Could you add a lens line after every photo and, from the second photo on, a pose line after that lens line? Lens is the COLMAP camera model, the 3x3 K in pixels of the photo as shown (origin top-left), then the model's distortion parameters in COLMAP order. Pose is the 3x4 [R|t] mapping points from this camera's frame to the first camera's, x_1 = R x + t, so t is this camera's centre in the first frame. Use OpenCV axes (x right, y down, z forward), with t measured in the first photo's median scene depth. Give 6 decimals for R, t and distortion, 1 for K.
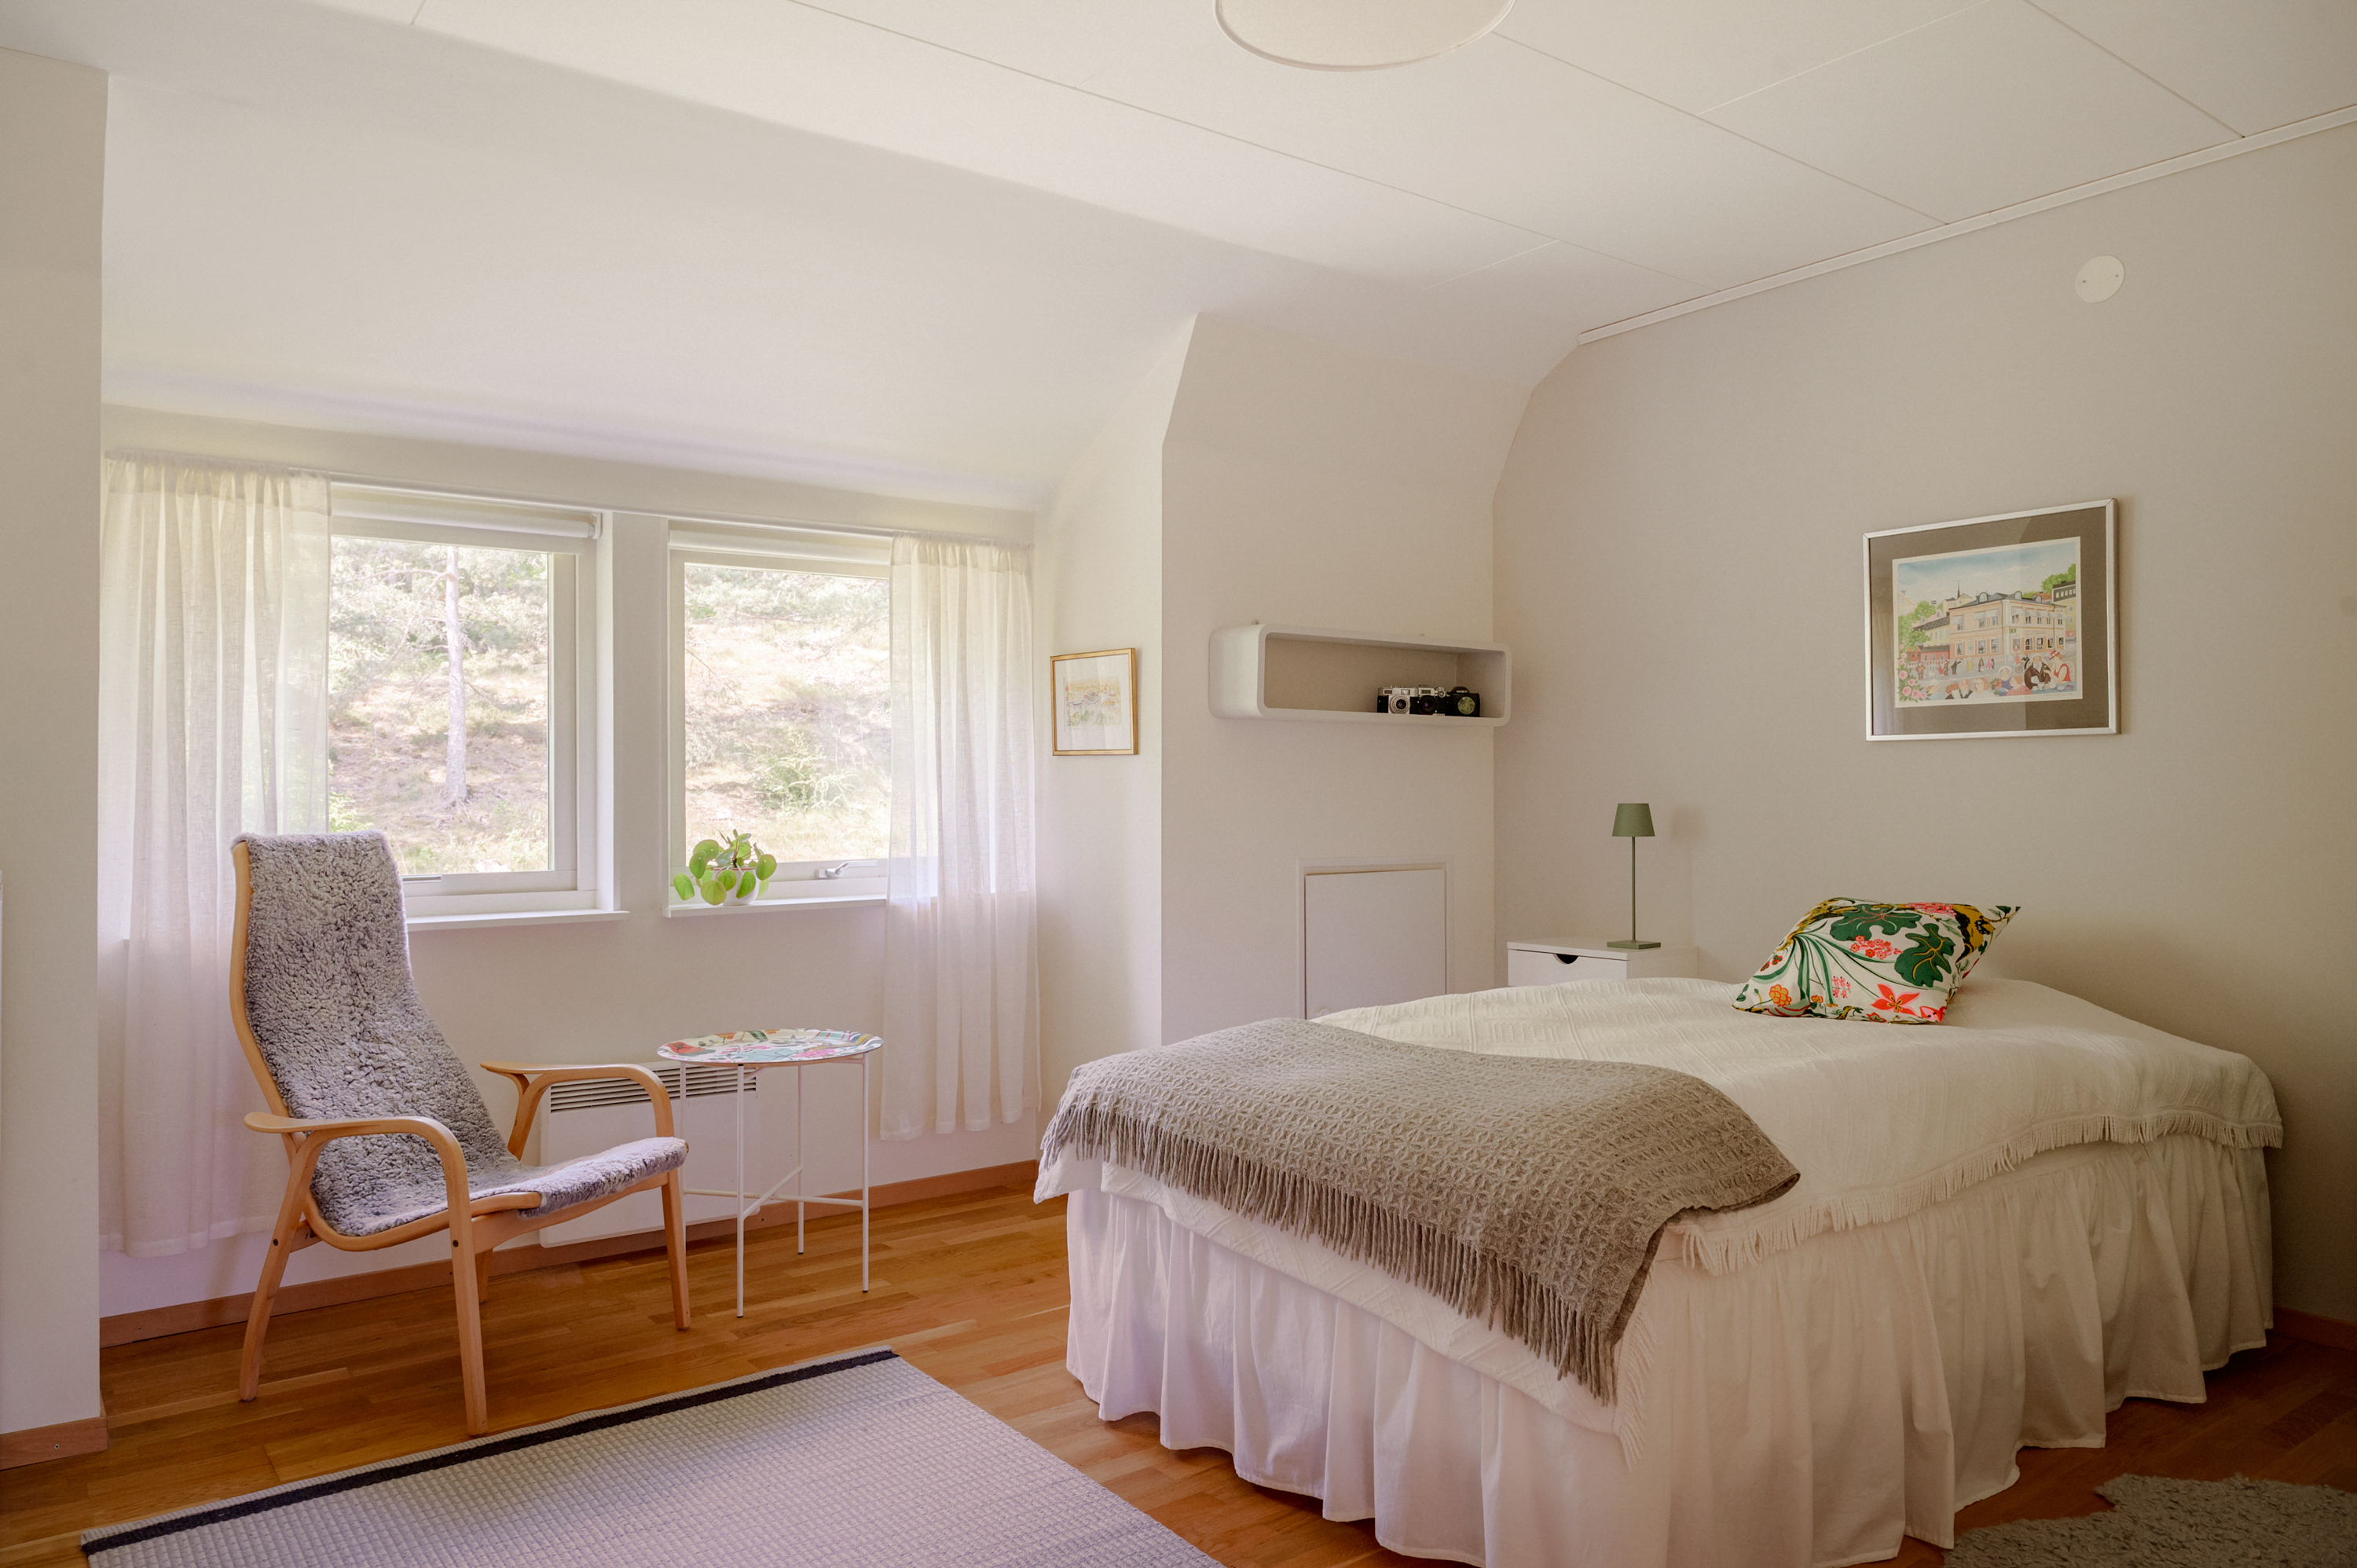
lens RADIAL K [[1602.4, 0, 1177.7], [0, 1602.4, 785.3], [0, 0, 1]] dist [0.006973, -0.003022]
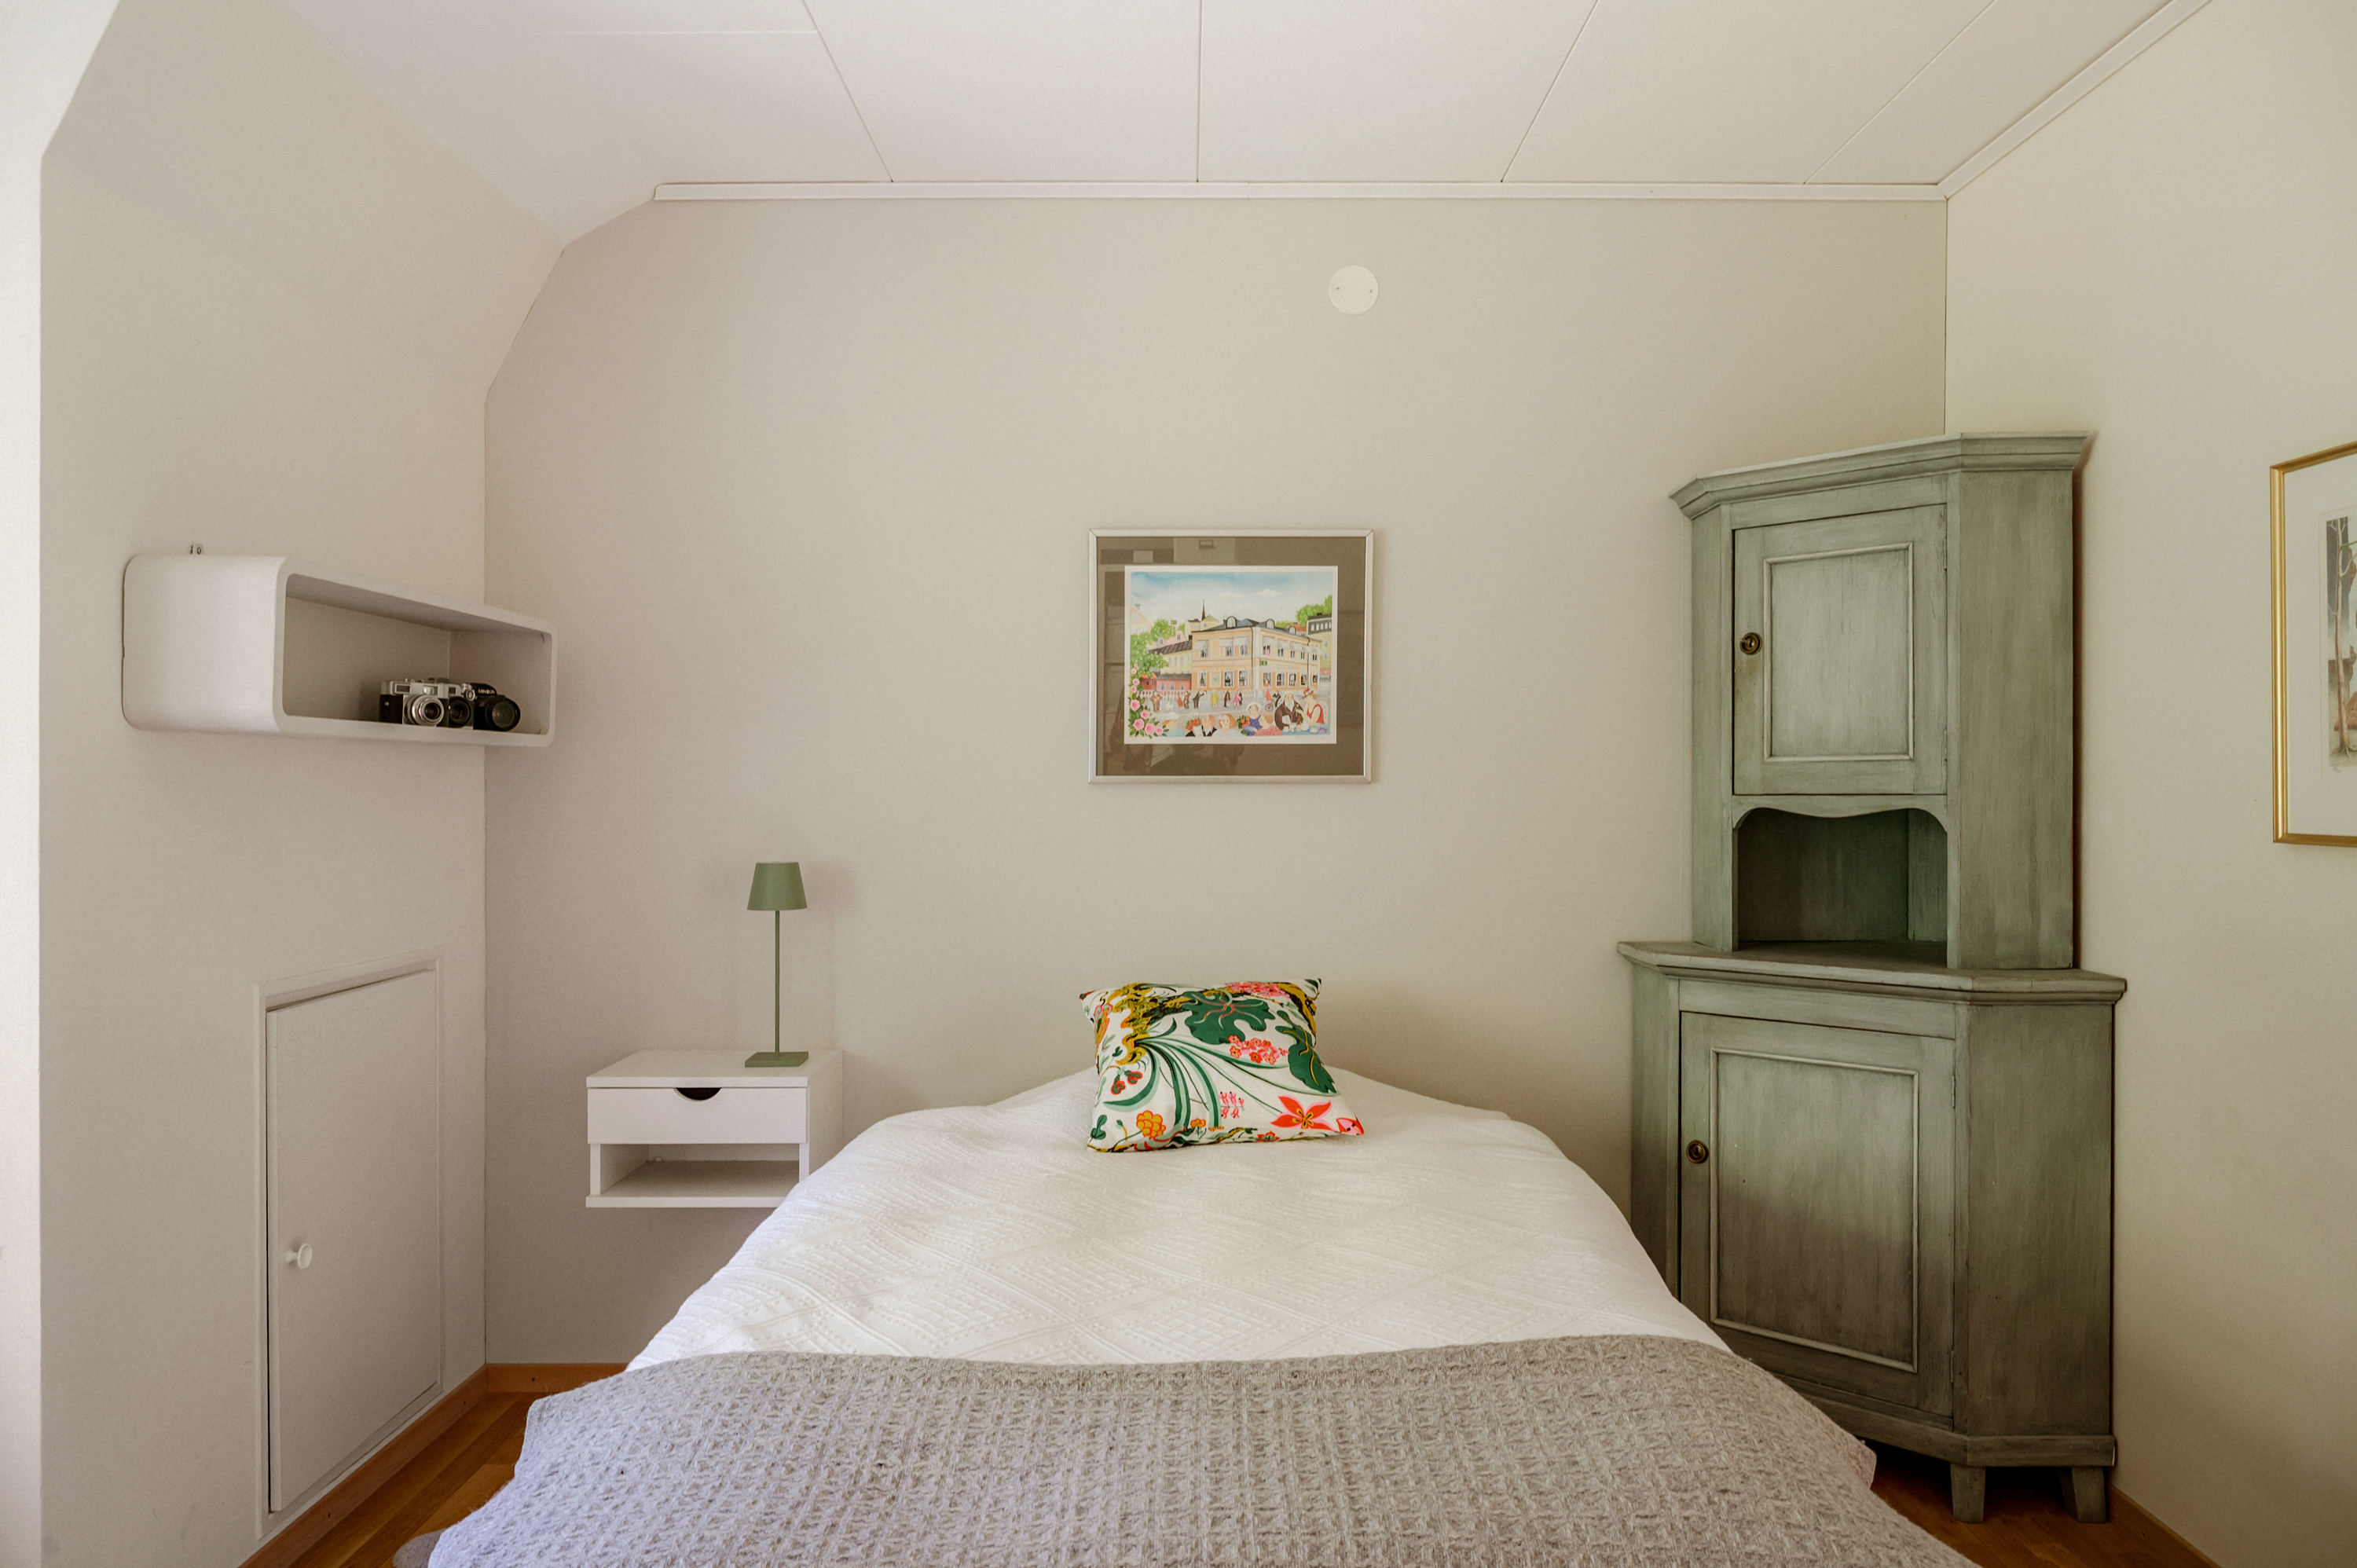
lens RADIAL K [[1634.2, 0, 1183.8], [0, 1634.2, 781.1], [0, 0, 1]] dist [0.001469, -0.000126]
pose [[0.594276, -0.001628, 0.804260, -0.232170], [-0.005719, 0.999964, 0.006249, -0.036511], [-0.804241, -0.008313, 0.594245, 0.498851]]
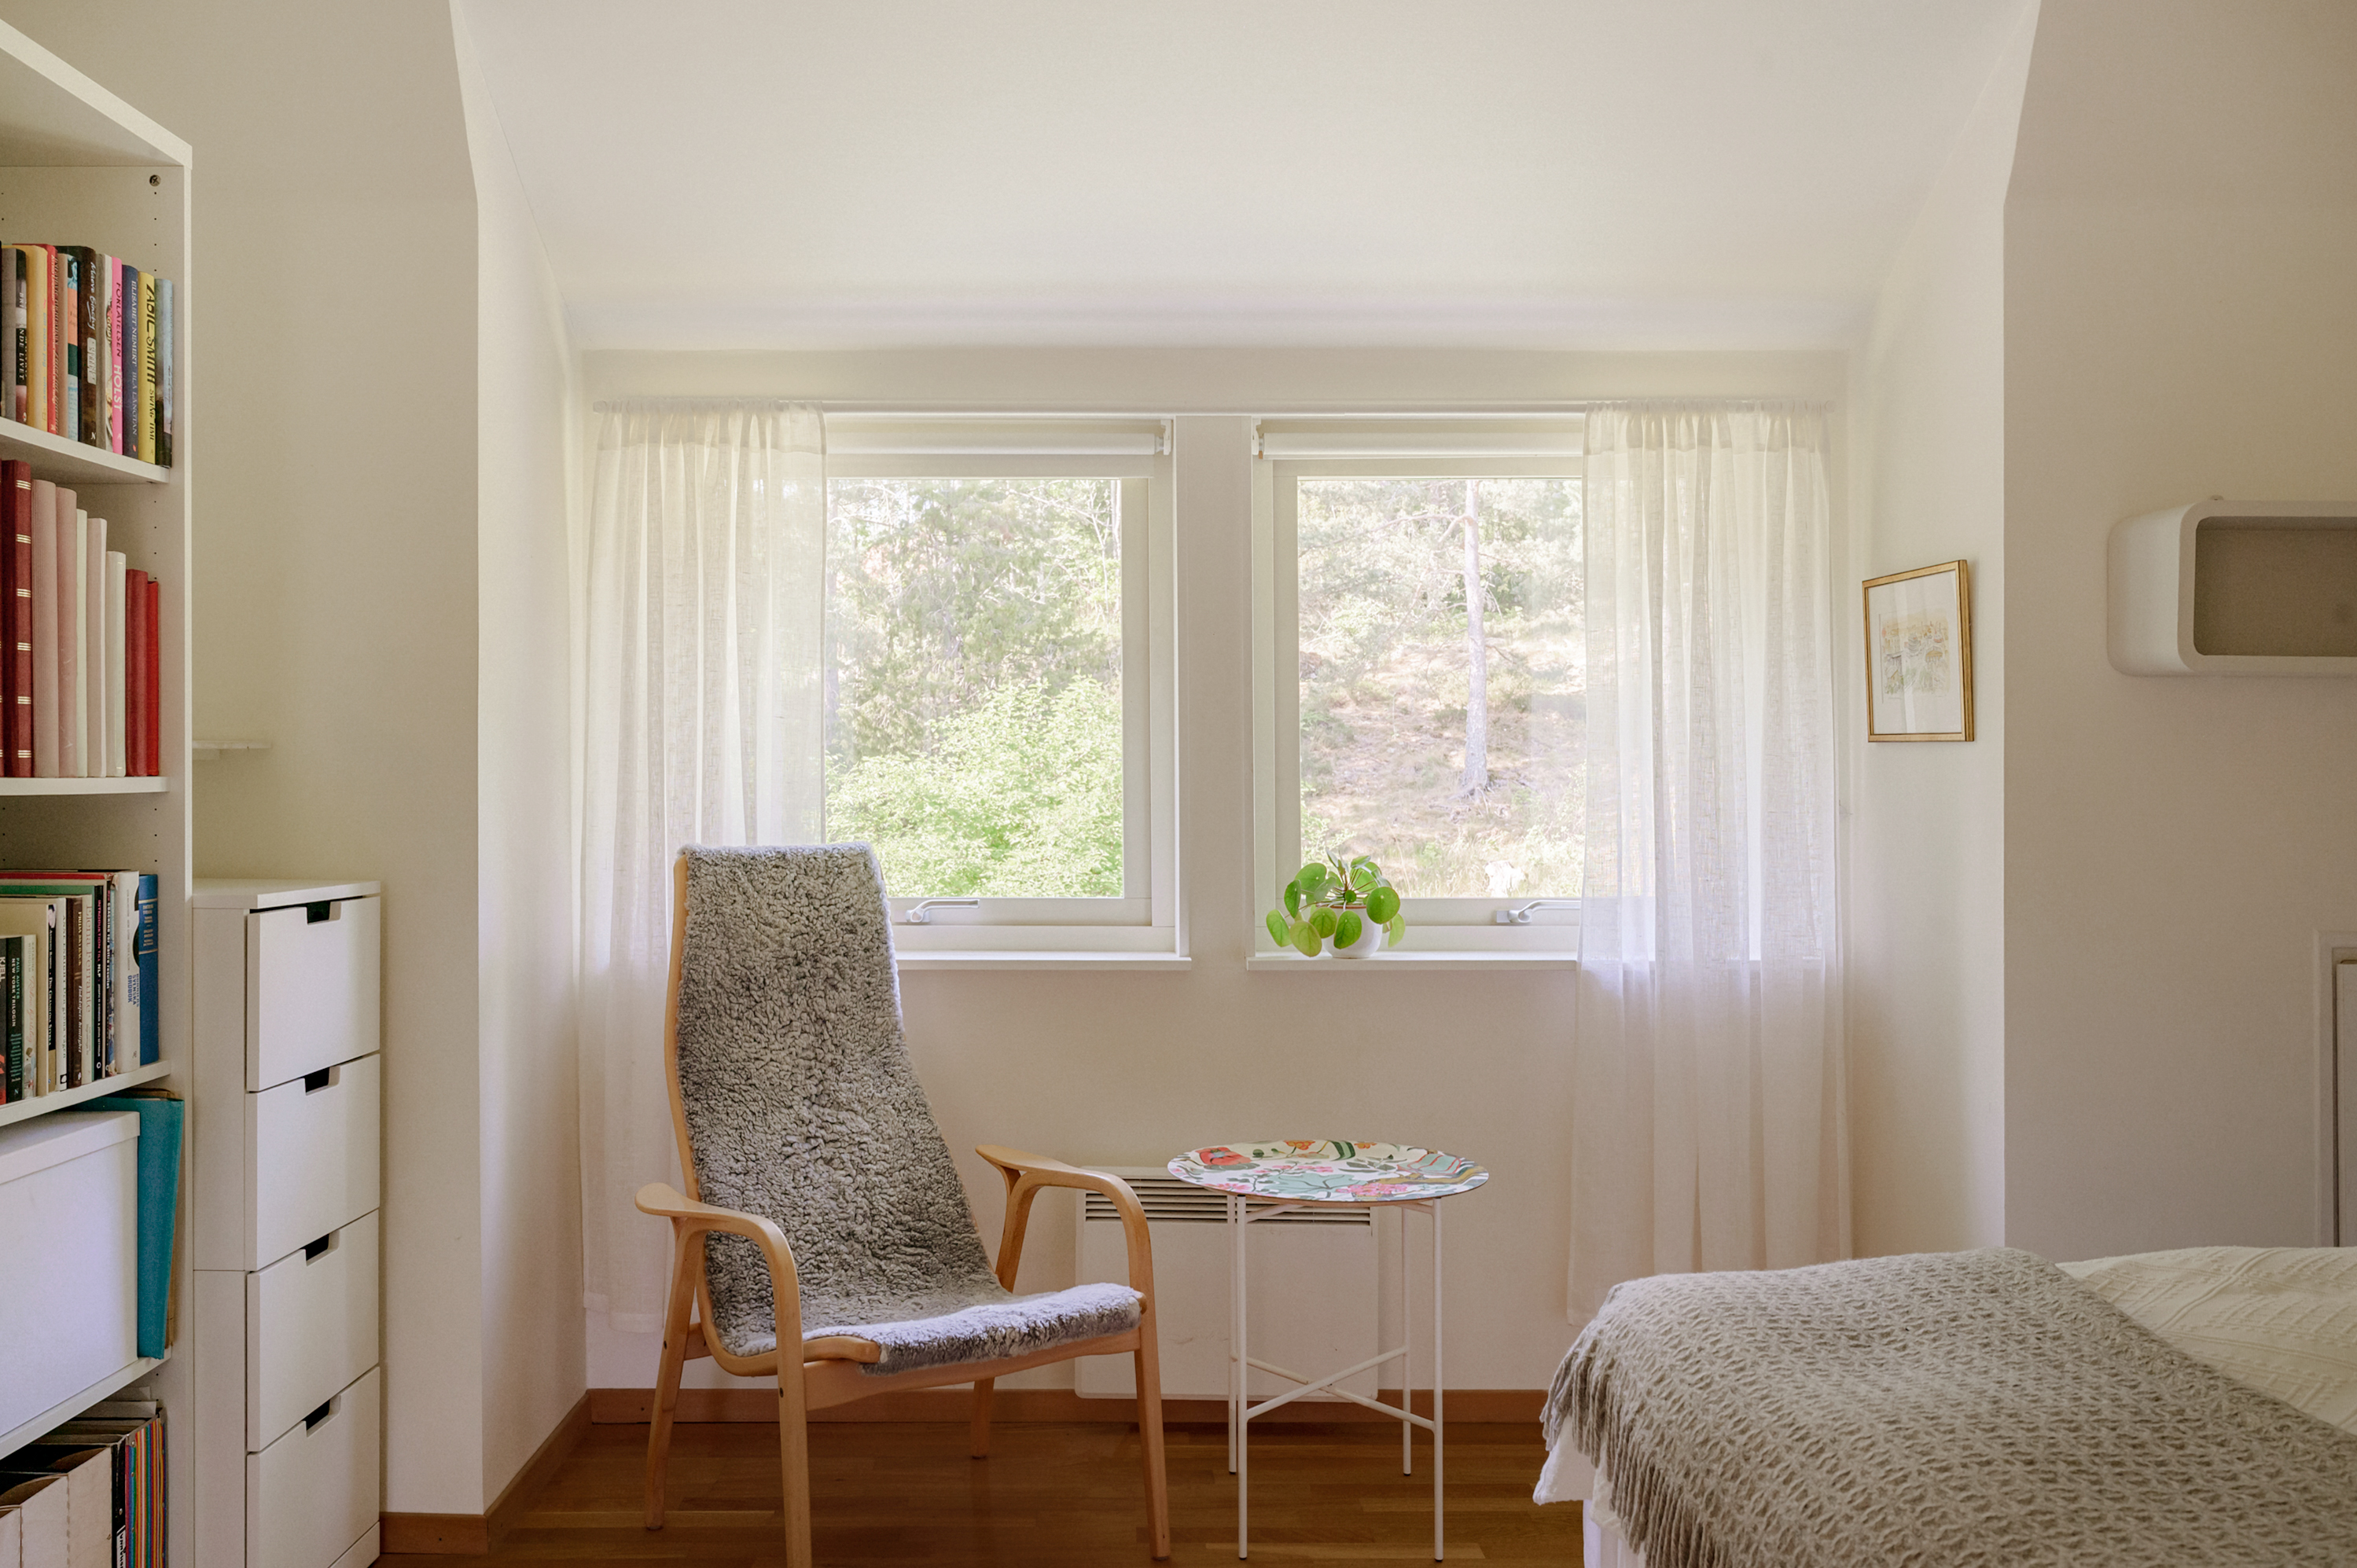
lens RADIAL K [[2019.4, 0, 1175.6], [0, 2019.4, 771.5], [0, 0, 1]] dist [0.006987, -0.000199]
pose [[0.799320, 0.005864, -0.600877, 0.218558], [-0.004332, 0.999983, 0.003995, -0.011349], [0.600890, -0.000591, 0.799331, 0.272955]]
